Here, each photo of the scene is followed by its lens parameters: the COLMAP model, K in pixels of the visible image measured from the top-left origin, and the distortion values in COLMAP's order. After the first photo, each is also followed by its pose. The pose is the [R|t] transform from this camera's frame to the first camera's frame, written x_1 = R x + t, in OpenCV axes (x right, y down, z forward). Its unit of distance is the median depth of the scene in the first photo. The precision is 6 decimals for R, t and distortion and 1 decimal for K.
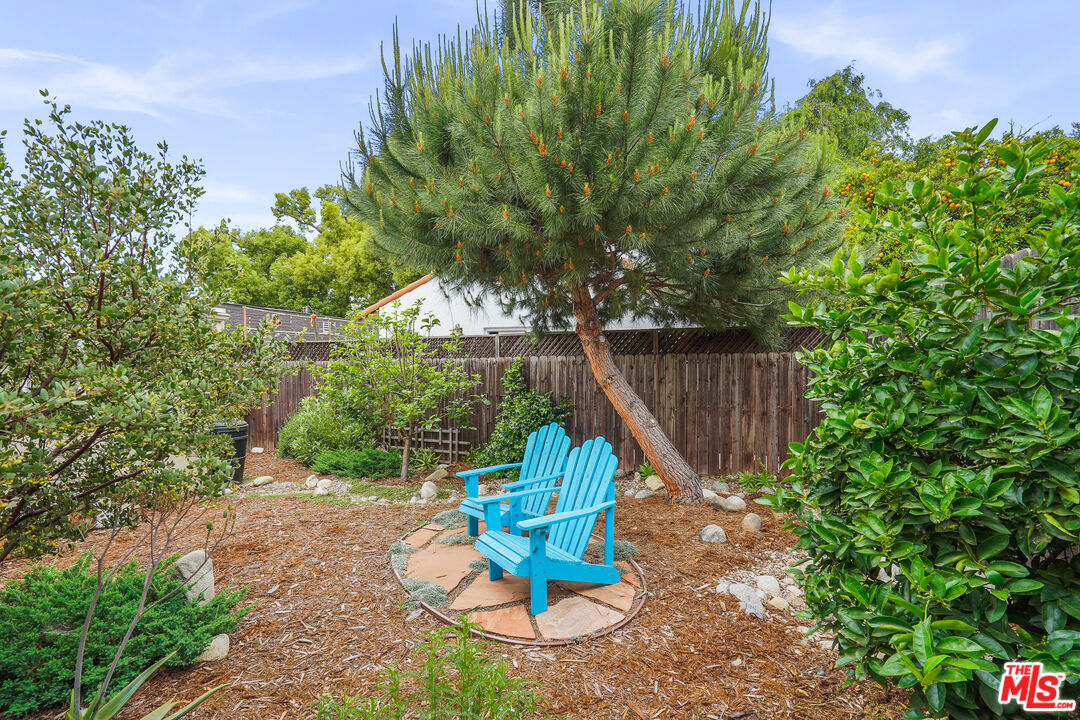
lens RADIAL K [[500.9, 0, 540.0], [0, 500.9, 360.0], [0, 0, 1]] dist [0.000611, -0.000008]
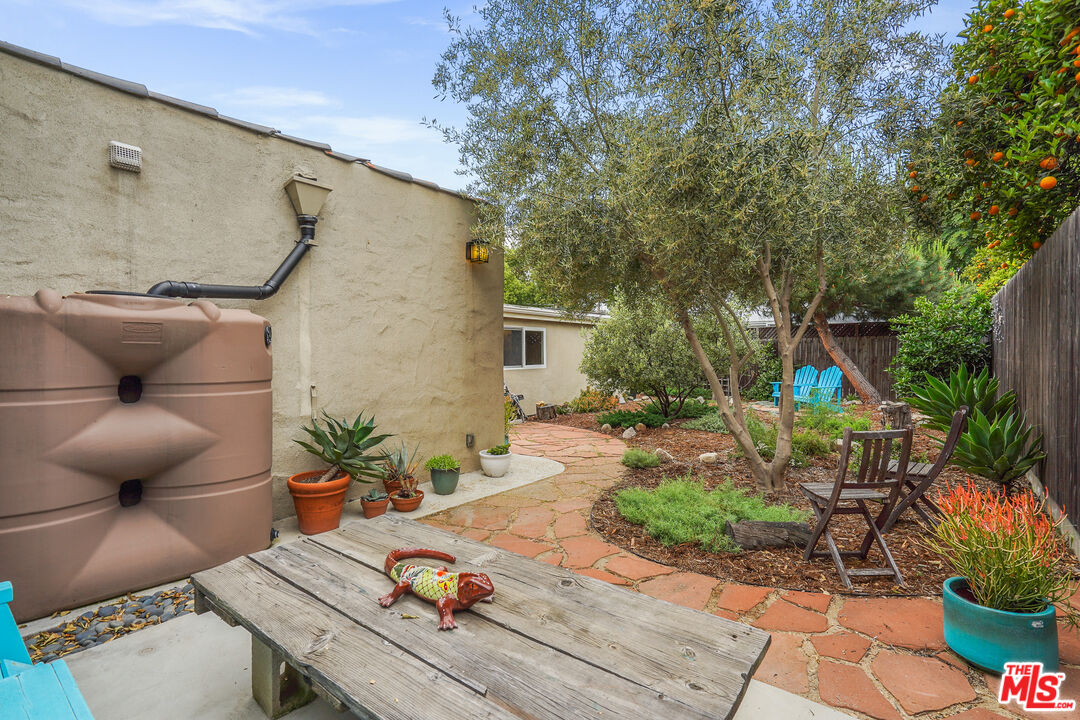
lens RADIAL K [[500.9, 0, 540.0], [0, 500.9, 360.0], [0, 0, 1]] dist [0.000611, -0.000008]
pose [[0.945106, 0.001208, -0.326760, -0.279221], [0.009465, 0.999472, 0.031071, 0.007543], [0.326625, -0.032459, 0.944596, -1.170647]]
